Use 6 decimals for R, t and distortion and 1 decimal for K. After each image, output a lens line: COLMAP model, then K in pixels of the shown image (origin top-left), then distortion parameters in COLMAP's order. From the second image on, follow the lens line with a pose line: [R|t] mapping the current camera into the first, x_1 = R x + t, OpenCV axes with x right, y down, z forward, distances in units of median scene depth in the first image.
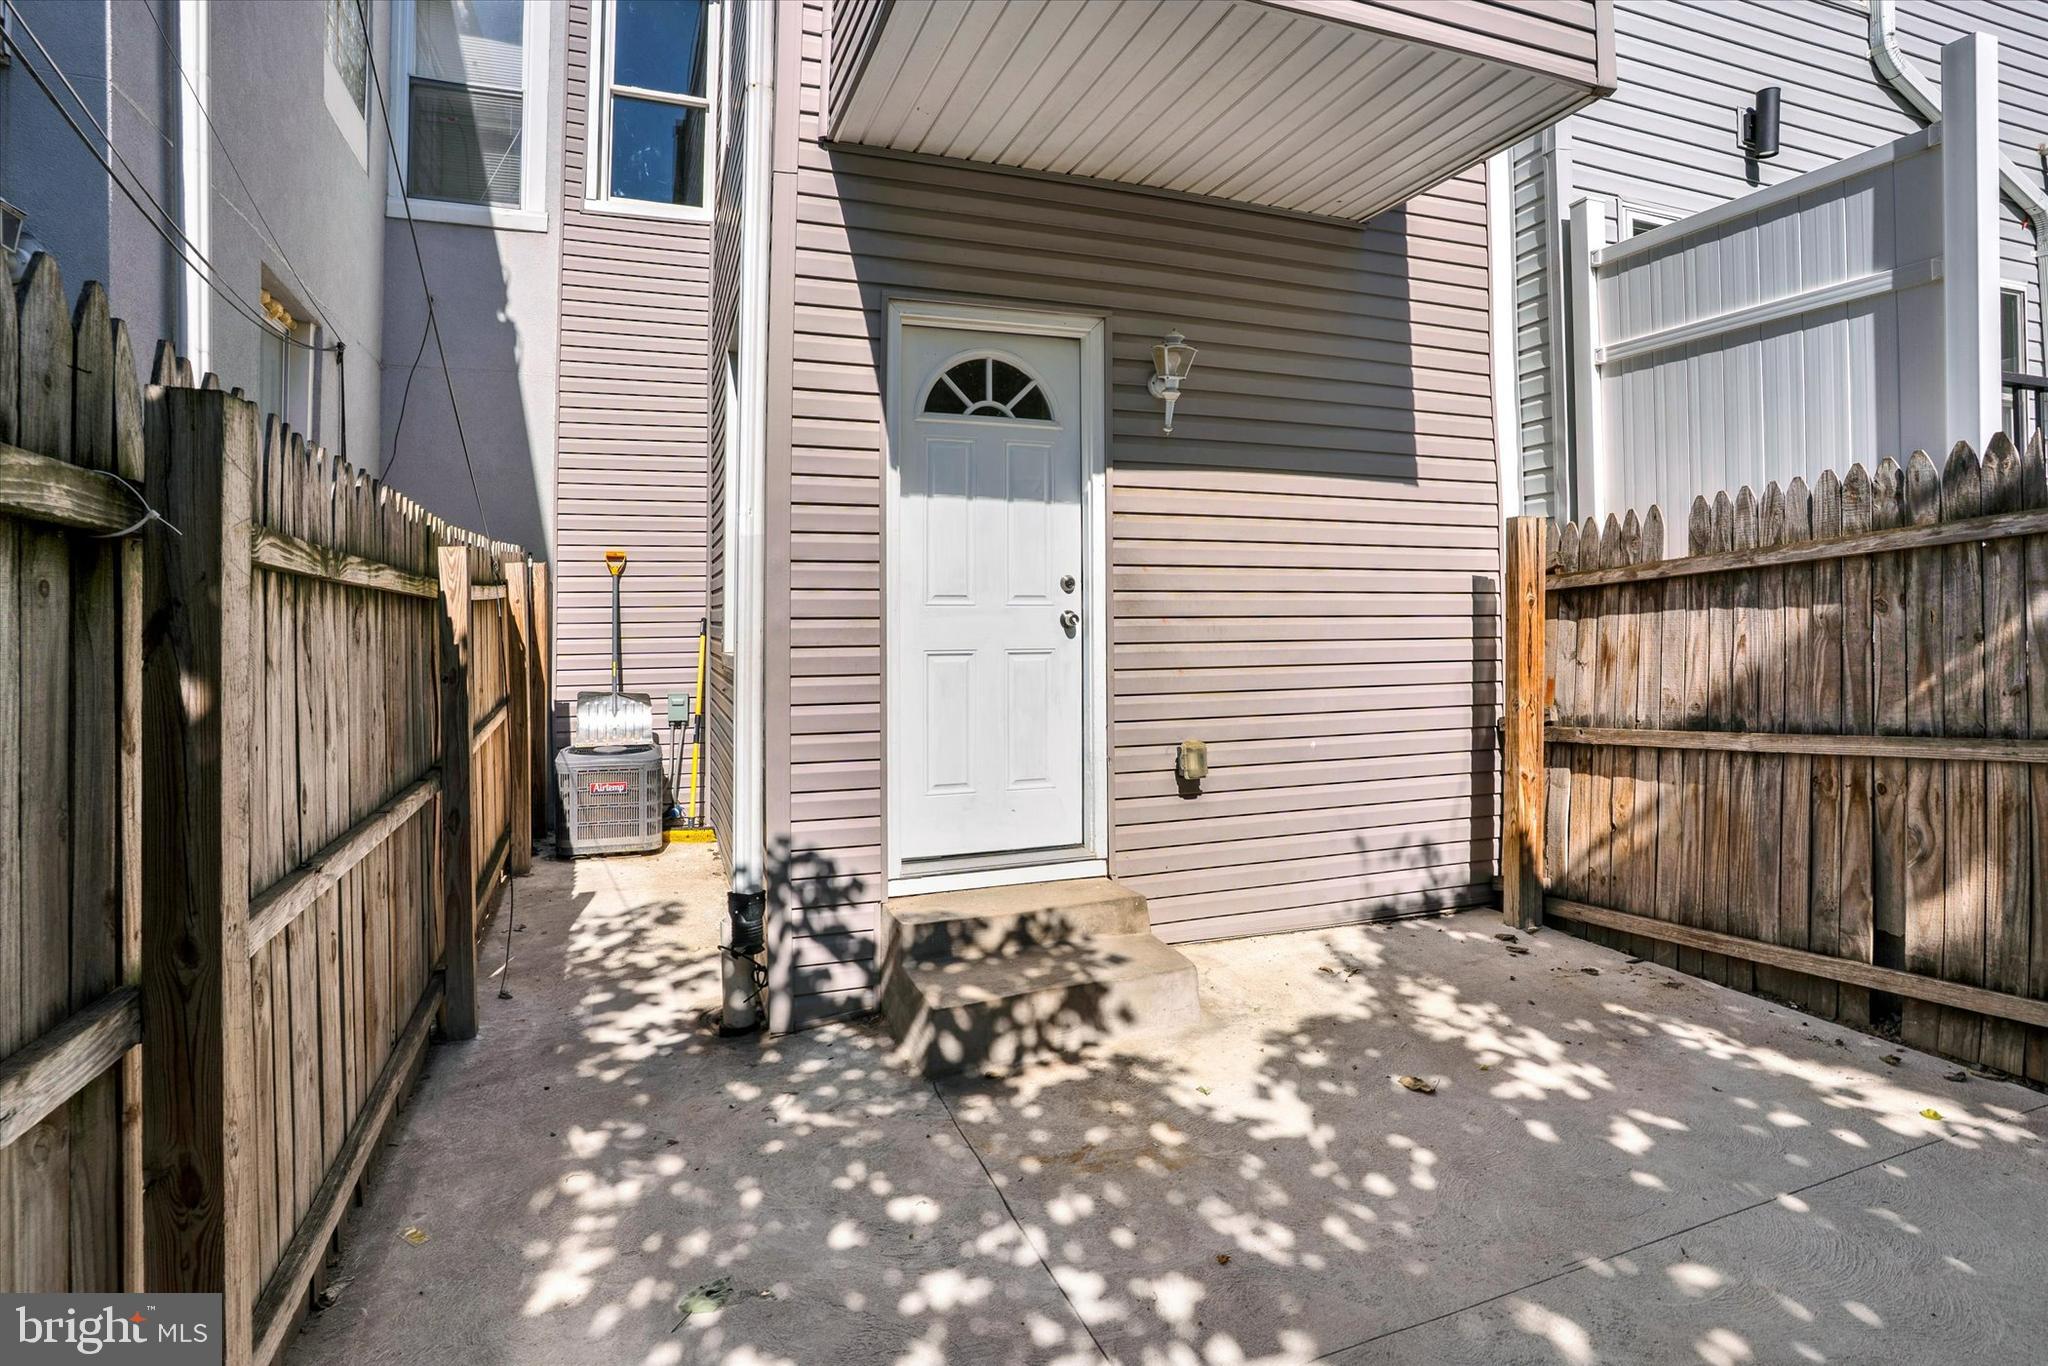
lens RADIAL K [[1065.0, 0, 1027.7], [0, 1065.0, 603.3], [0, 0, 1]] dist [-0.078212, 0.042436]
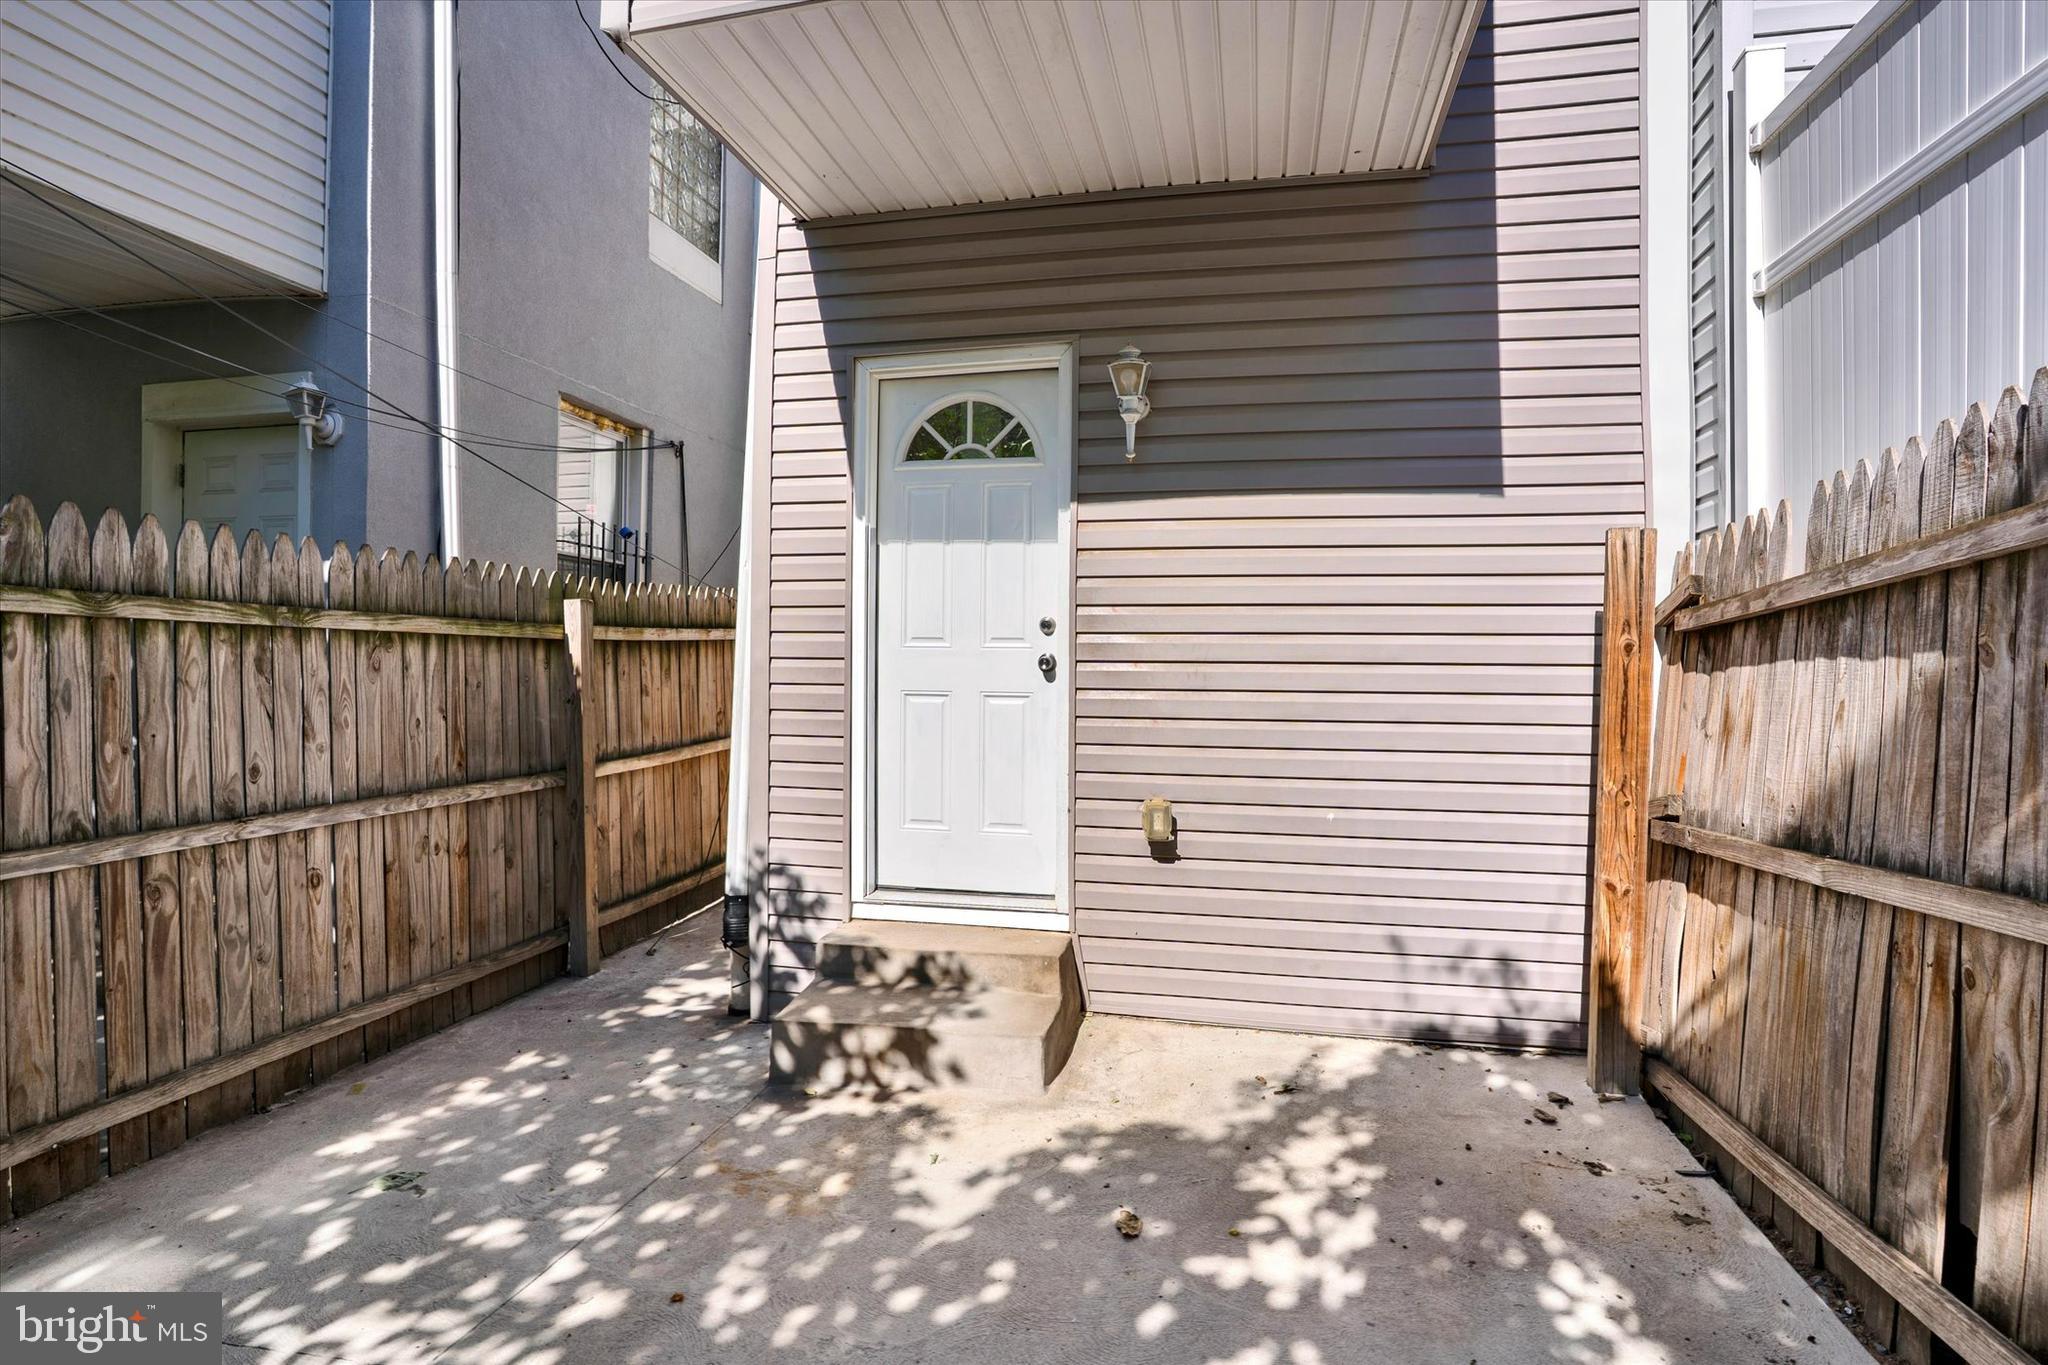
lens RADIAL K [[1033.2, 0, 1038.7], [0, 1033.2, 671.9], [0, 0, 1]] dist [-0.082489, 0.041640]
pose [[0.841922, 0.018014, -0.539298, 0.596650], [-0.004986, 0.999660, 0.025608, 0.000165], [0.539575, -0.018871, 0.841726, 0.231853]]
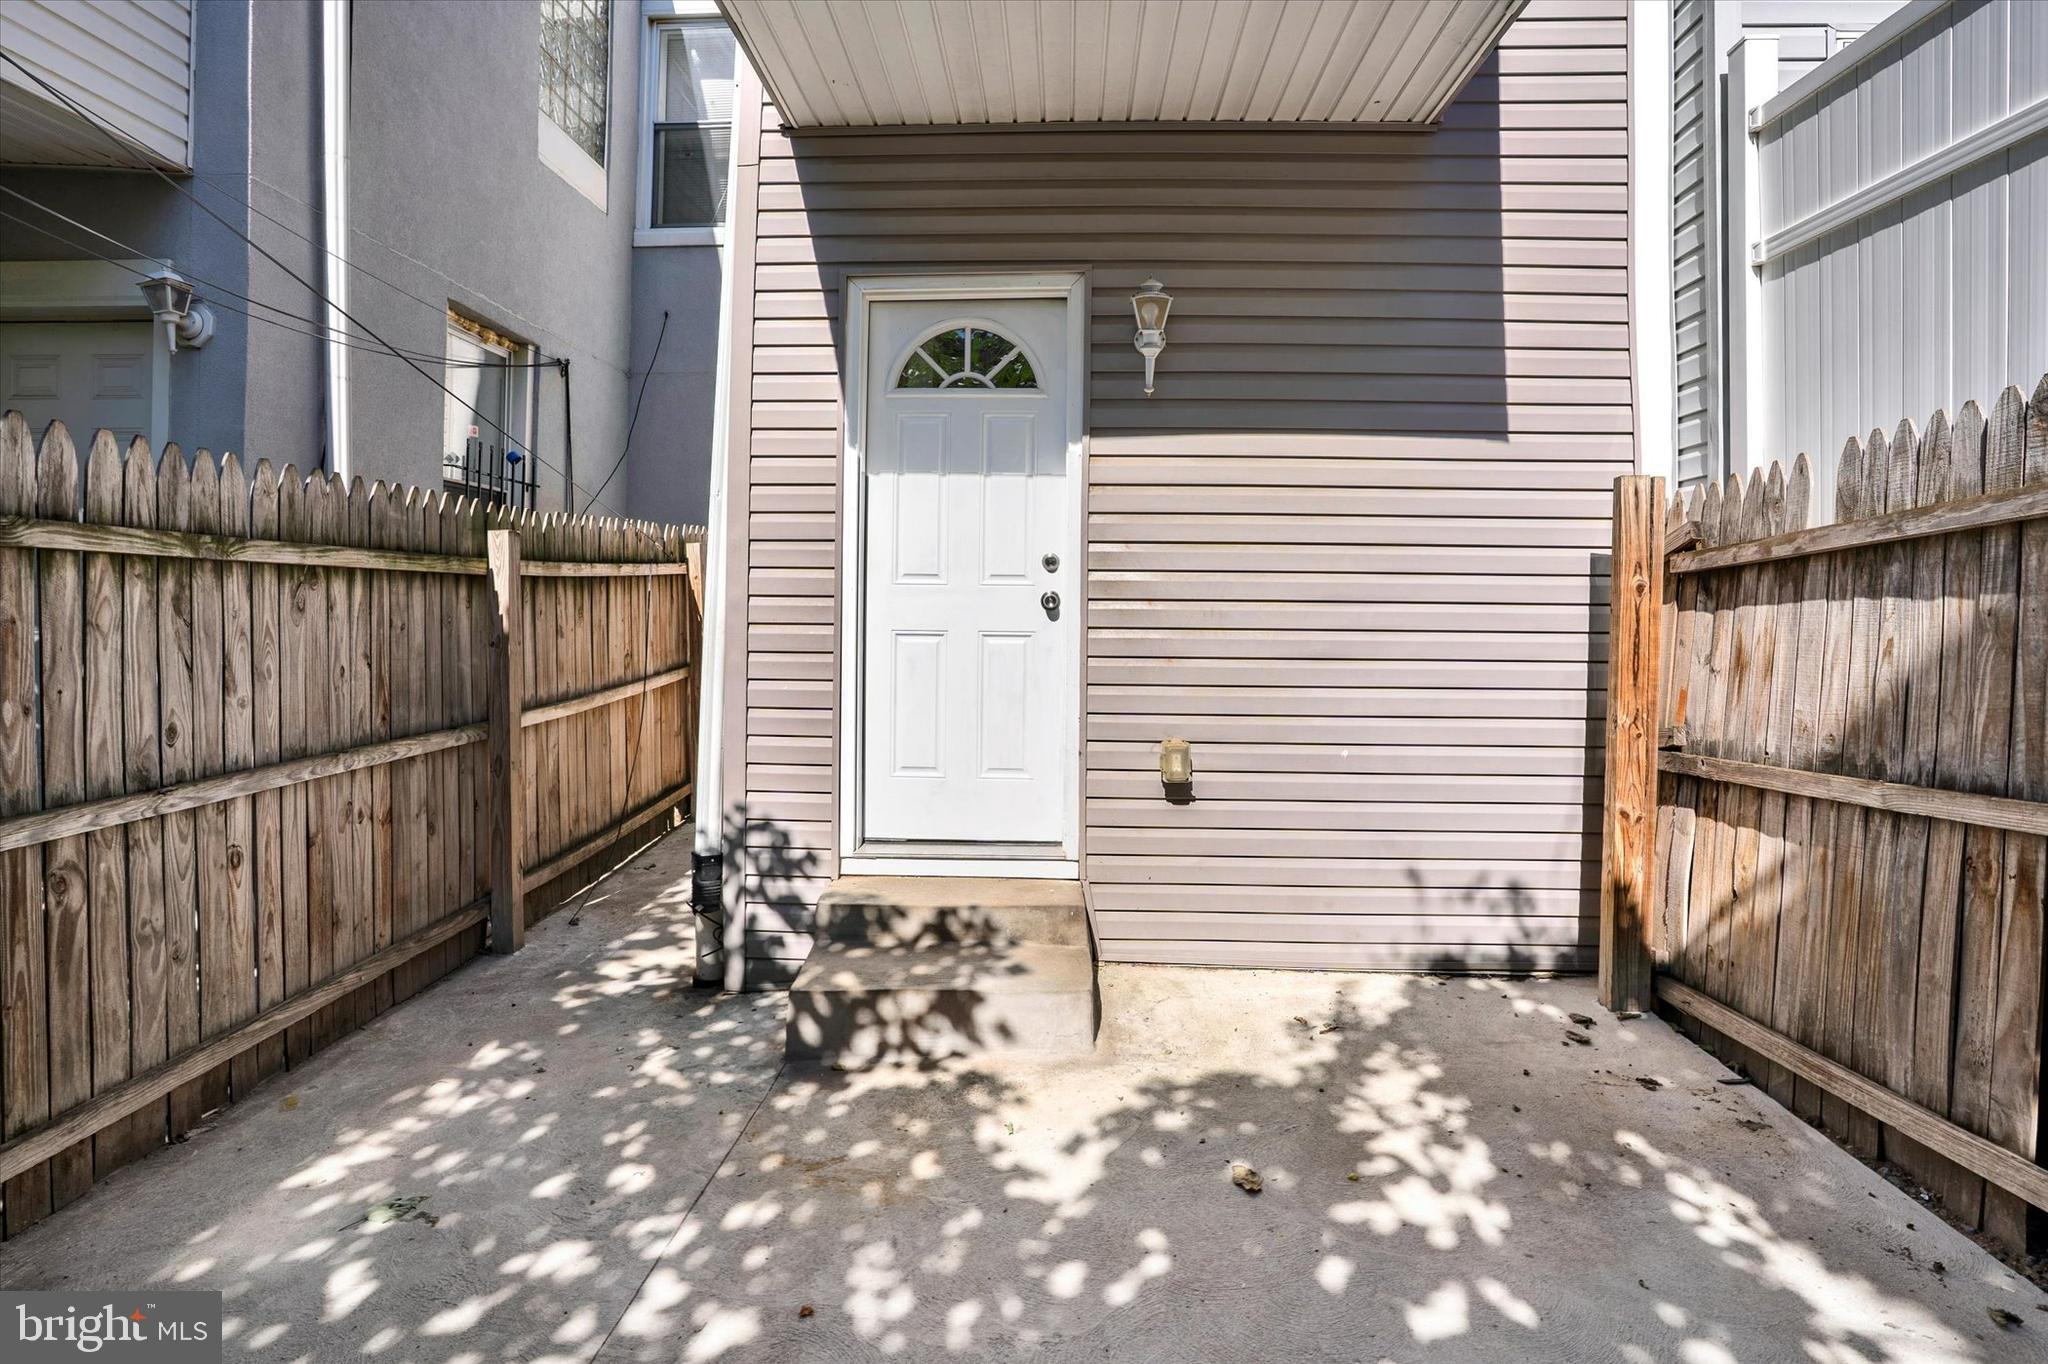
lens RADIAL K [[1050.3, 0, 1017.2], [0, 1050.3, 602.4], [0, 0, 1]] dist [-0.068532, 0.031336]
pose [[0.920384, 0.014753, -0.390736, 0.412147], [-0.008117, 0.999794, 0.018629, -0.000701], [0.390930, -0.013974, 0.920314, 0.156330]]
